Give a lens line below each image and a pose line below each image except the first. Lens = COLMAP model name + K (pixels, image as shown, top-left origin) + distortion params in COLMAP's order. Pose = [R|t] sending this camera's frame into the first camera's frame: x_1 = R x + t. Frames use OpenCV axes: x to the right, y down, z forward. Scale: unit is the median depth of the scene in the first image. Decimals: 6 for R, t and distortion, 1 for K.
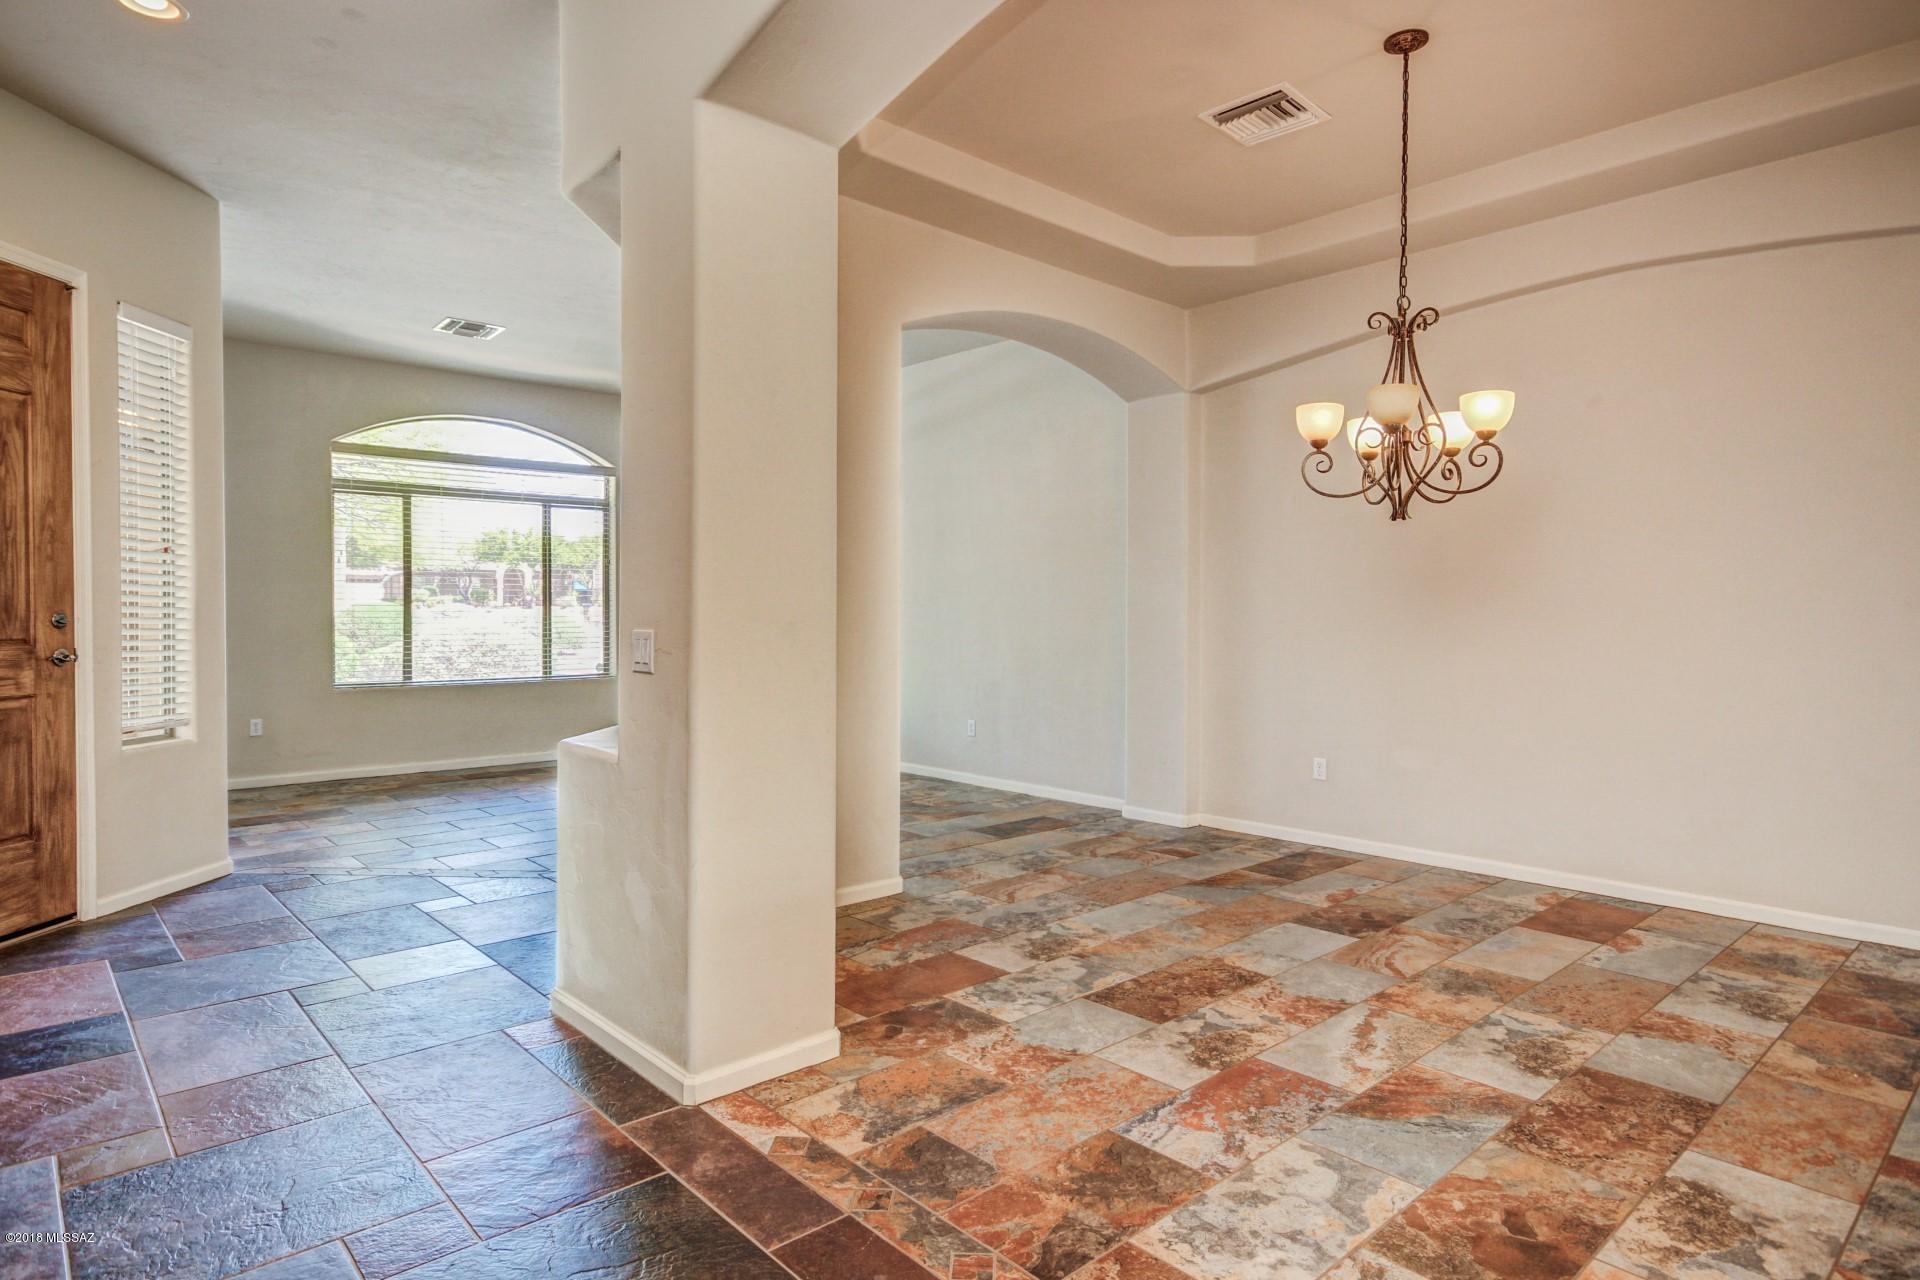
lens RADIAL K [[1065.7, 0, 967.6], [0, 1065.7, 630.0], [0, 0, 1]] dist [0.015507, 0.003208]
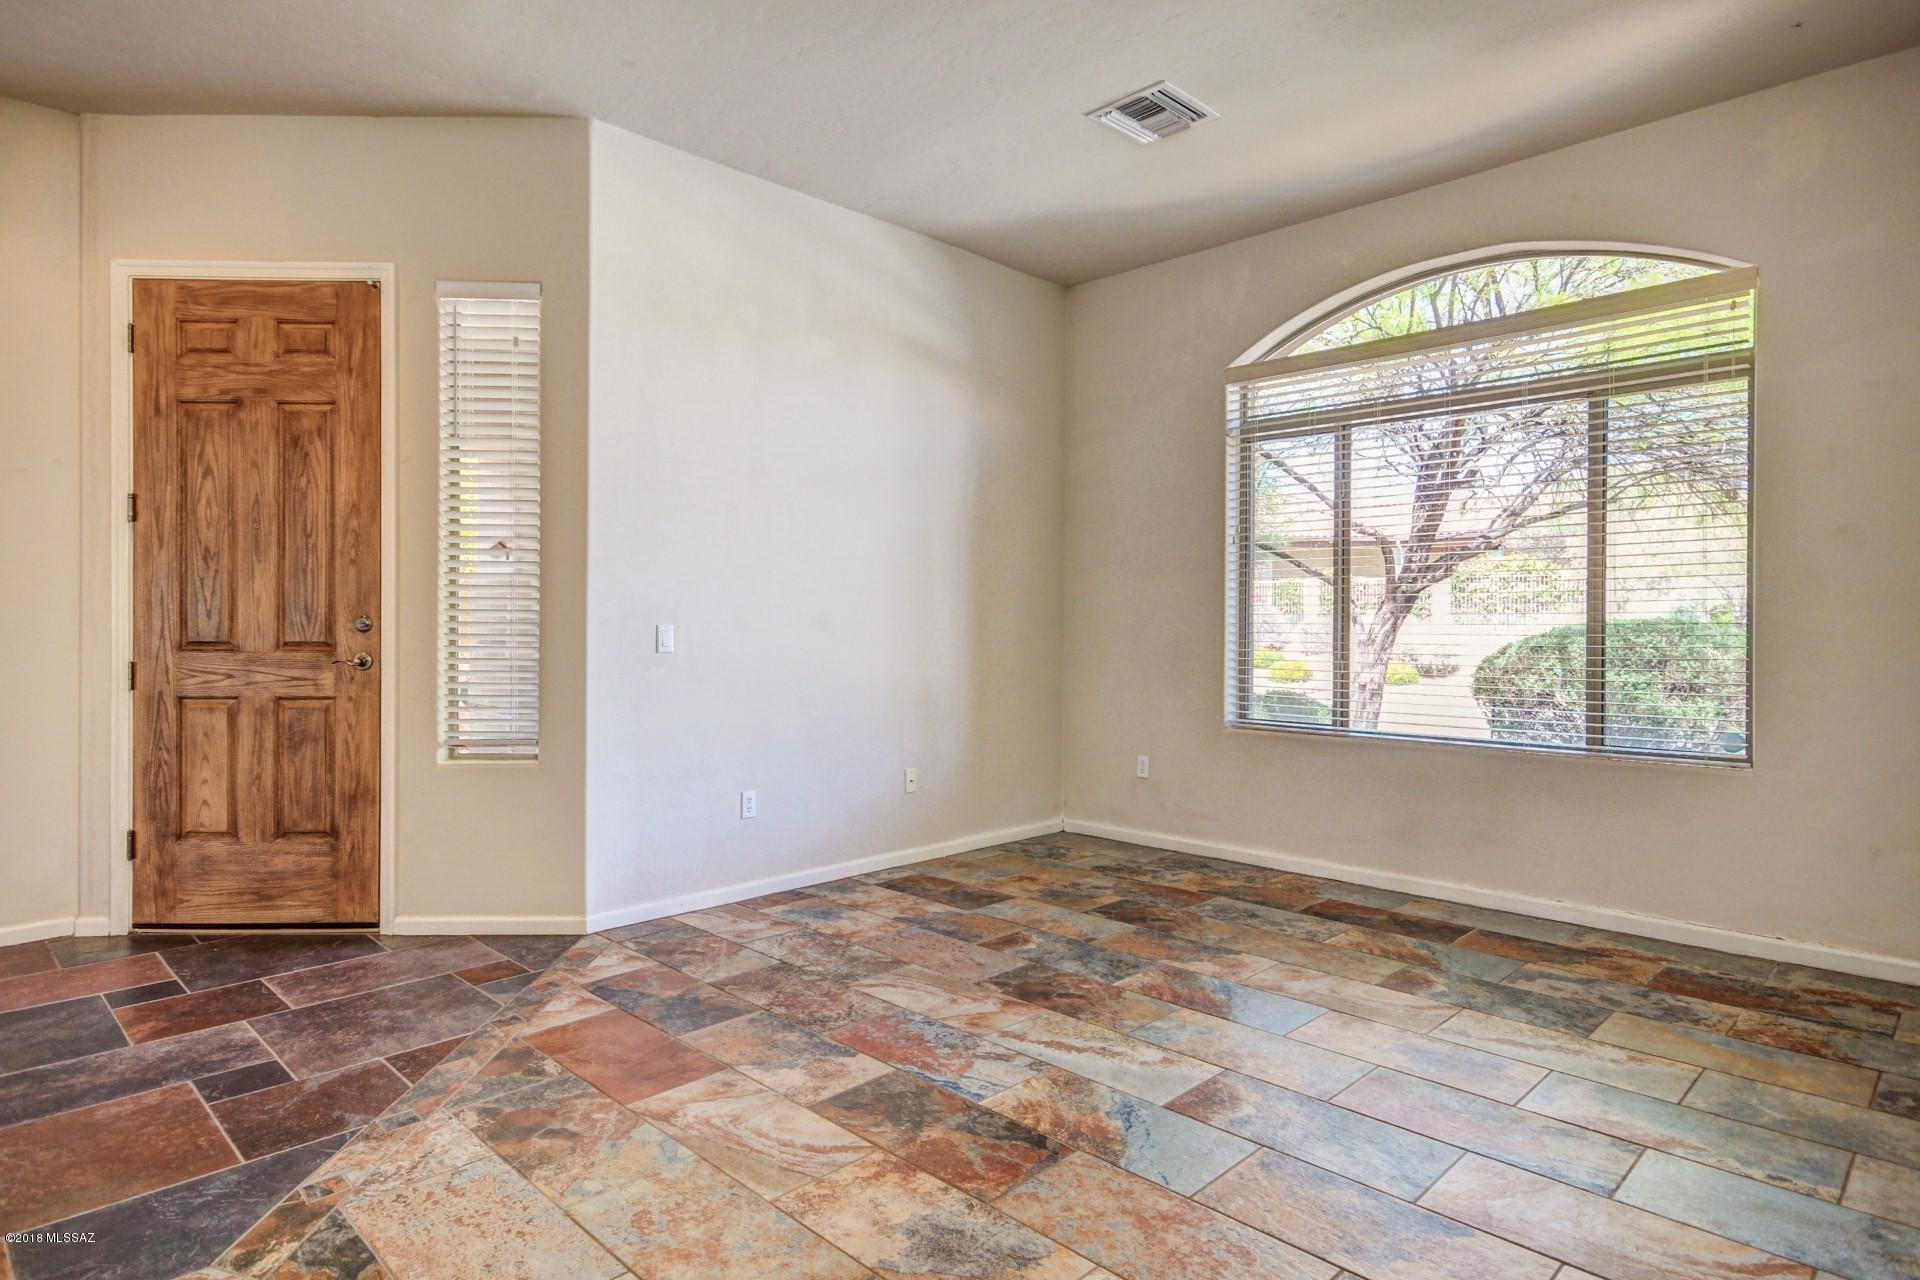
lens RADIAL K [[1065.7, 0, 959.2], [0, 1065.7, 629.9], [0, 0, 1]] dist [0.015507, 0.003208]
pose [[0.042520, 0.007343, -0.999069, 0.170667], [-0.014713, 0.999869, 0.006723, -0.018503], [0.998987, 0.014414, 0.042623, 1.528102]]
